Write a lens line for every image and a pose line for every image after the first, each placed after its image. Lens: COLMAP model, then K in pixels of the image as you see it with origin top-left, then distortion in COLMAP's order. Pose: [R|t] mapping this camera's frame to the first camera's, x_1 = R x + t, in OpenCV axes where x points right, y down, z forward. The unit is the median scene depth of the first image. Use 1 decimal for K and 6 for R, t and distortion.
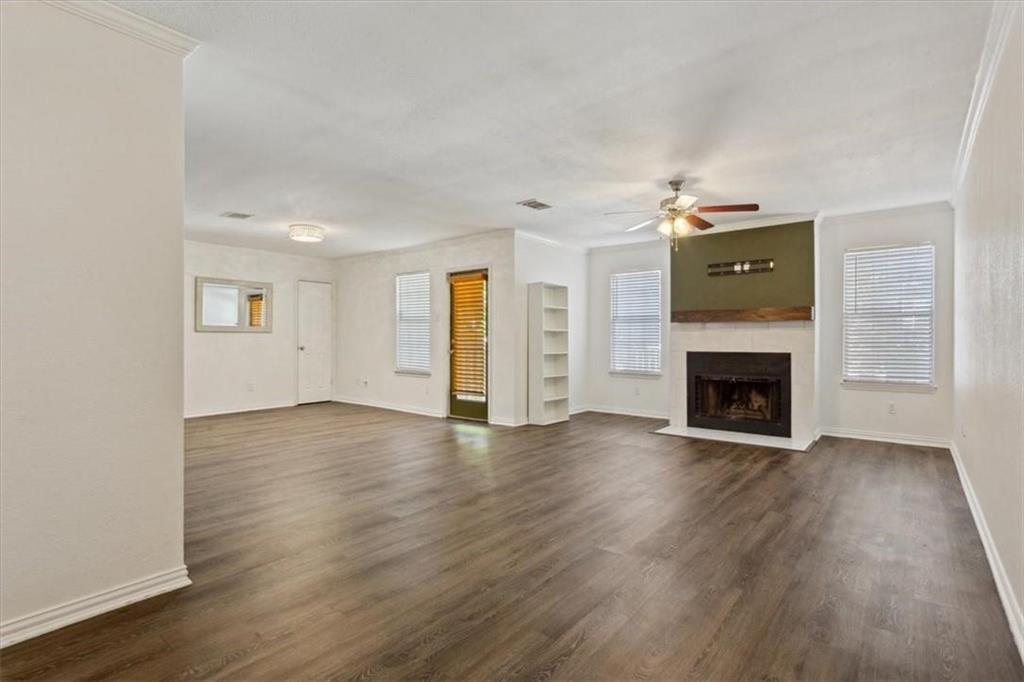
lens RADIAL K [[497.1, 0, 528.1], [0, 497.1, 336.7], [0, 0, 1]] dist [0.000262, -0.000026]
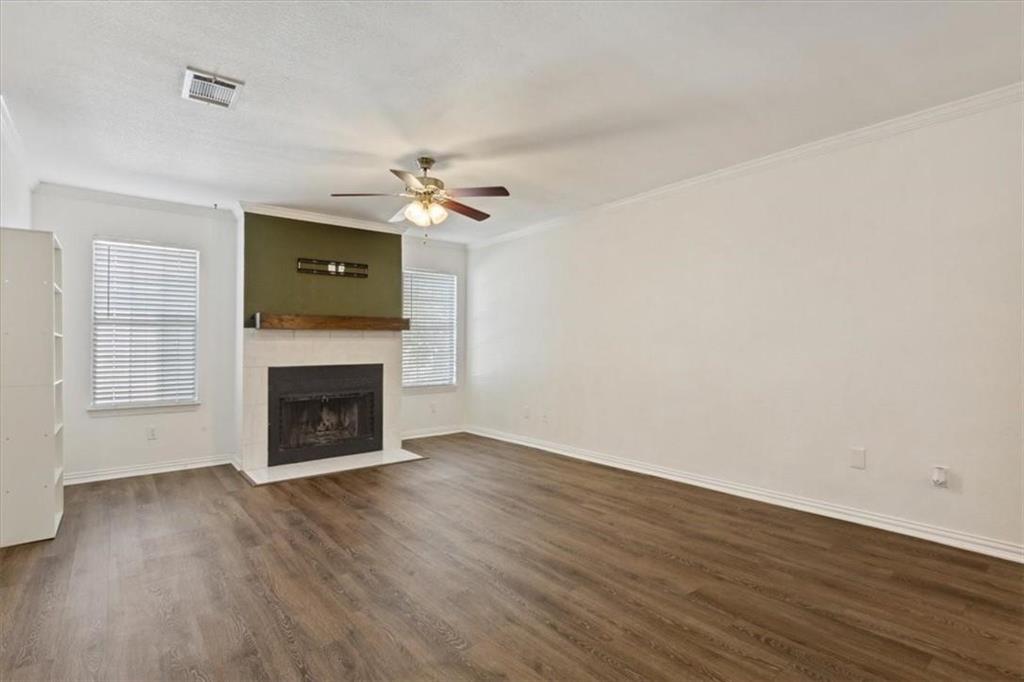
lens RADIAL K [[492.1, 0, 512.0], [0, 492.1, 341.0], [0, 0, 1]] dist [-0.000411, 0.000055]
pose [[0.227721, 0.008333, 0.973691, -0.364493], [0.001356, 0.999960, -0.008875, -0.003109], [-0.973725, 0.003341, 0.227701, 0.527947]]
